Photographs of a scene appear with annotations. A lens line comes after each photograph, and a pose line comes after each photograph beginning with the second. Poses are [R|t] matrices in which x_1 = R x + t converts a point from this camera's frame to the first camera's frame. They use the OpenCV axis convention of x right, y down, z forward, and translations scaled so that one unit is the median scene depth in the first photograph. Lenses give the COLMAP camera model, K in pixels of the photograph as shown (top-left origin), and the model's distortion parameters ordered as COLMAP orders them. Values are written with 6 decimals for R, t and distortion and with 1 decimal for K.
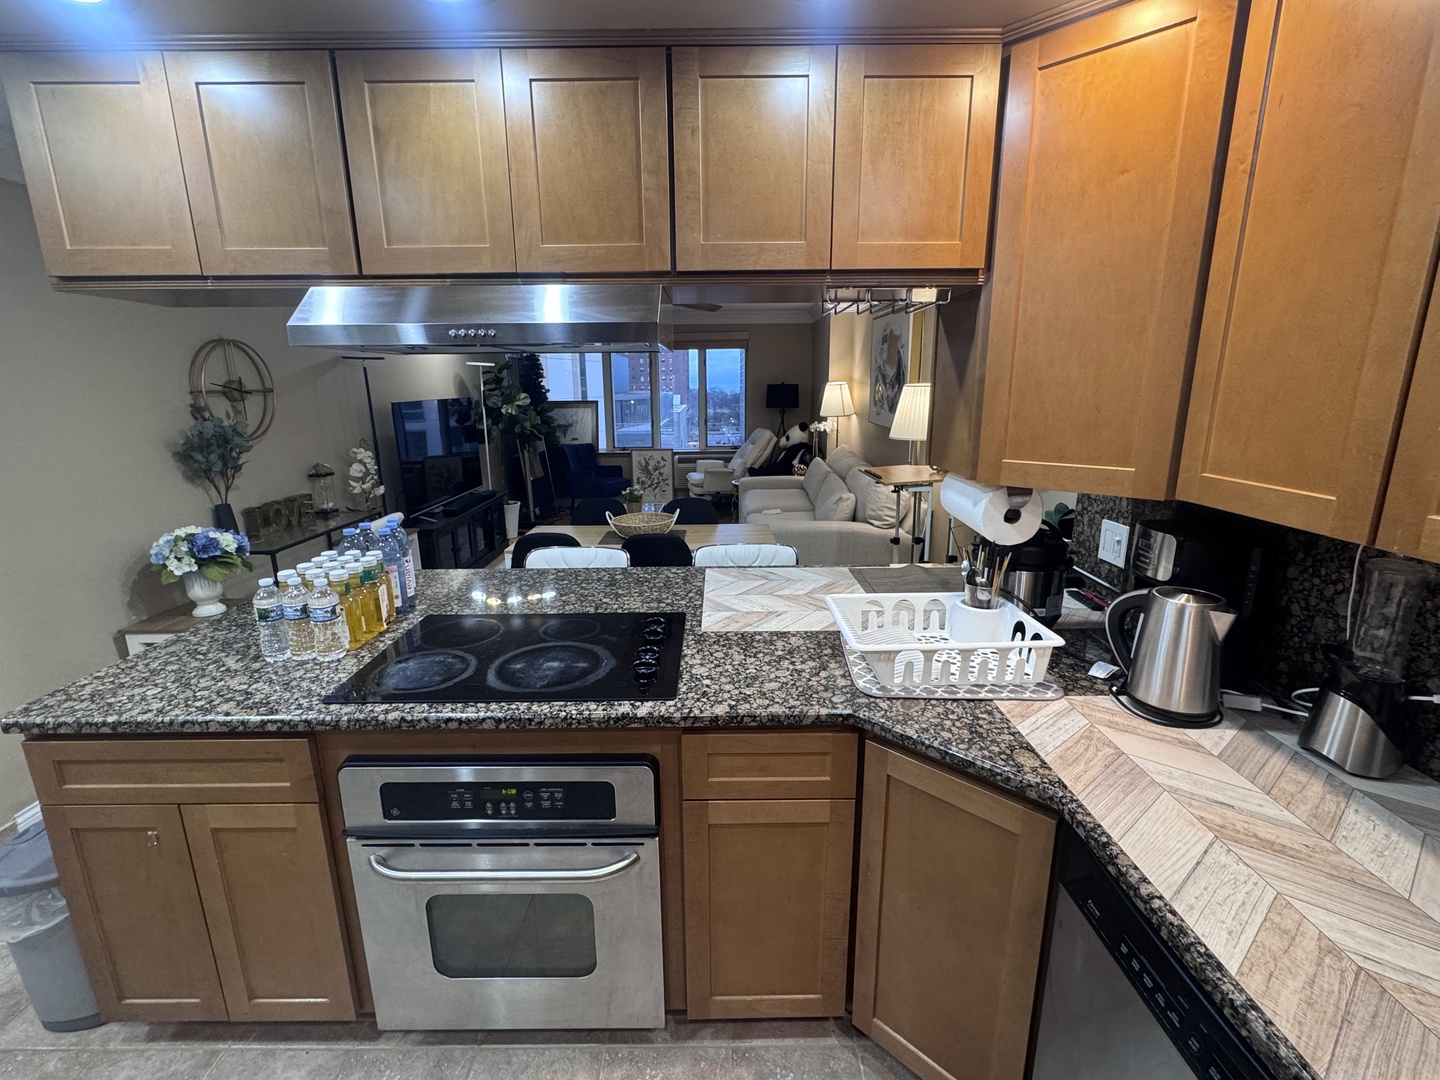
lens RADIAL K [[634.9, 0, 717.7], [0, 634.9, 540.0], [0, 0, 1]] dist [-0.013512, 0.000439]
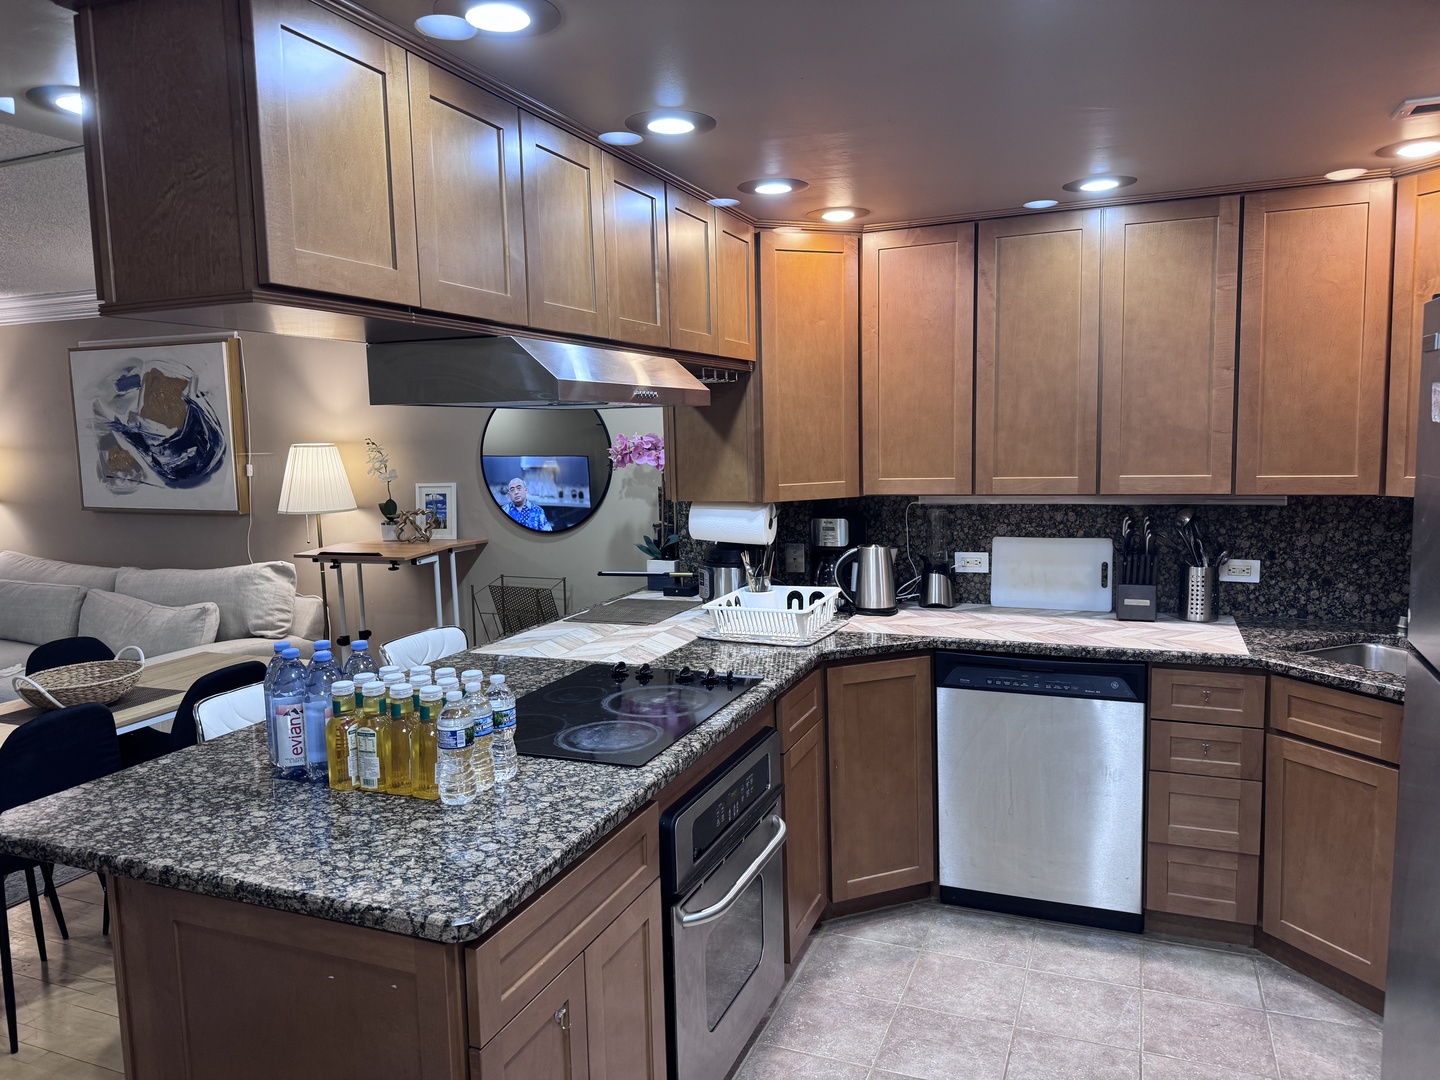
lens RADIAL K [[1019.4, 0, 683.0], [0, 1019.4, 535.9], [0, 0, 1]] dist [0.052063, -0.041751]
pose [[0.410100, -0.101129, 0.906416, -1.982197], [0.240363, 0.970683, -0.000451, -0.065556], [-0.879797, 0.218054, 0.422385, 0.213589]]
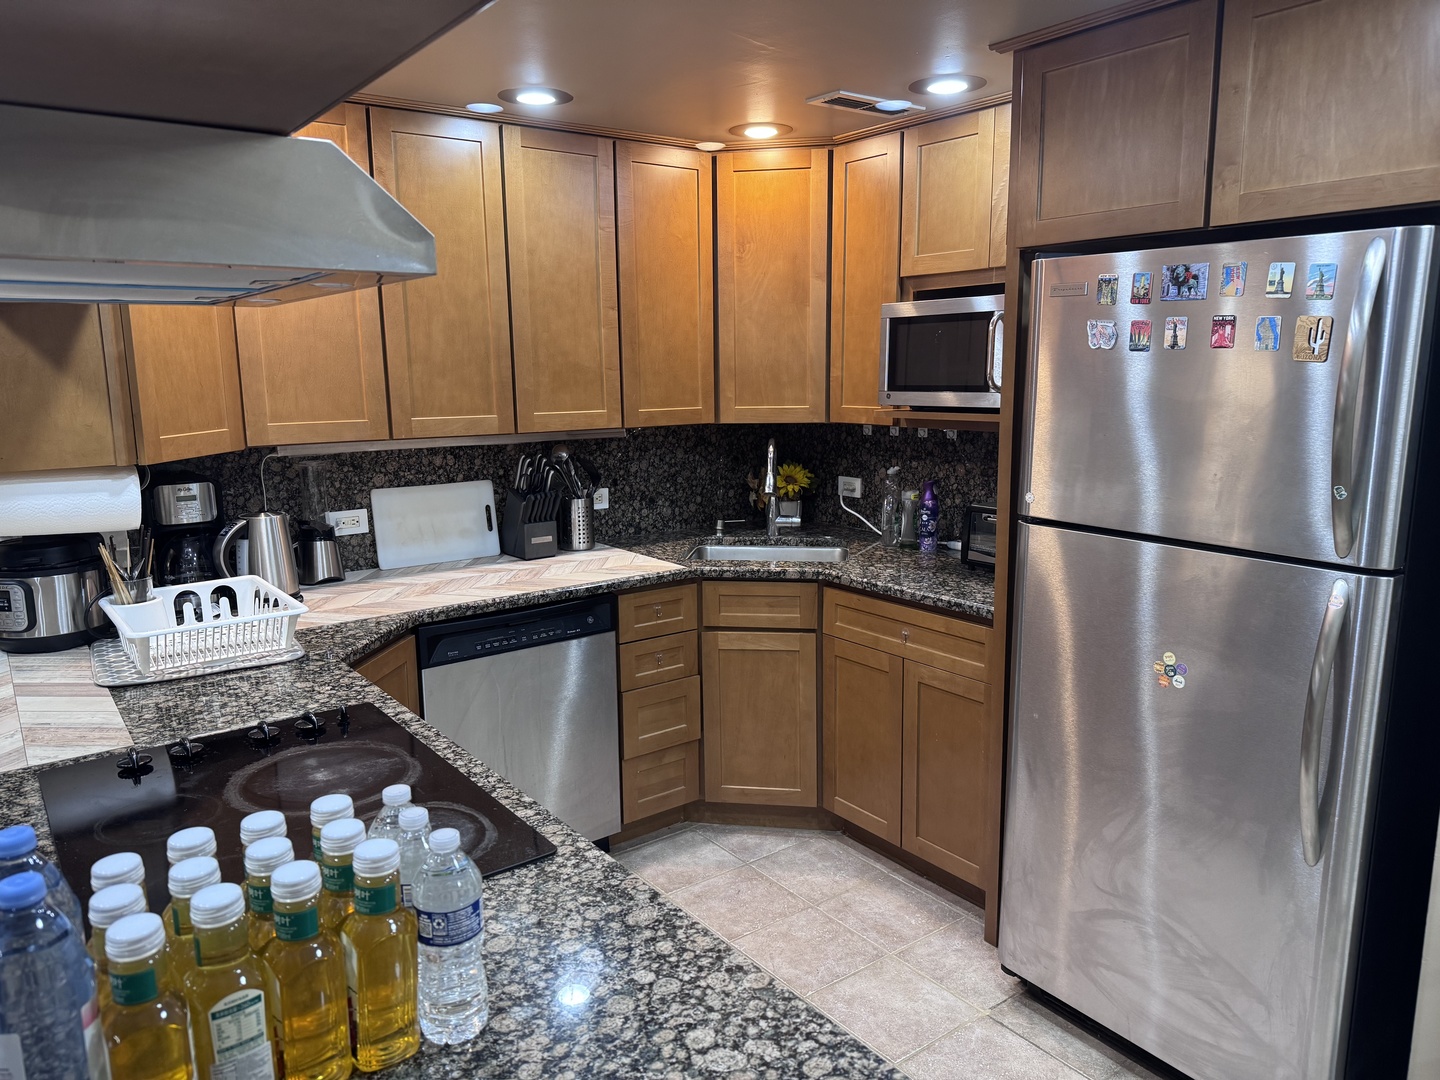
lens RADIAL K [[1019.4, 0, 729.2], [0, 1019.4, 547.6], [0, 0, 1]] dist [0.052063, -0.041751]
pose [[-0.605522, -0.134842, 0.784322, -1.511528], [0.199244, 0.928468, 0.313447, -0.317100], [-0.770483, 0.346070, -0.535342, 1.323073]]
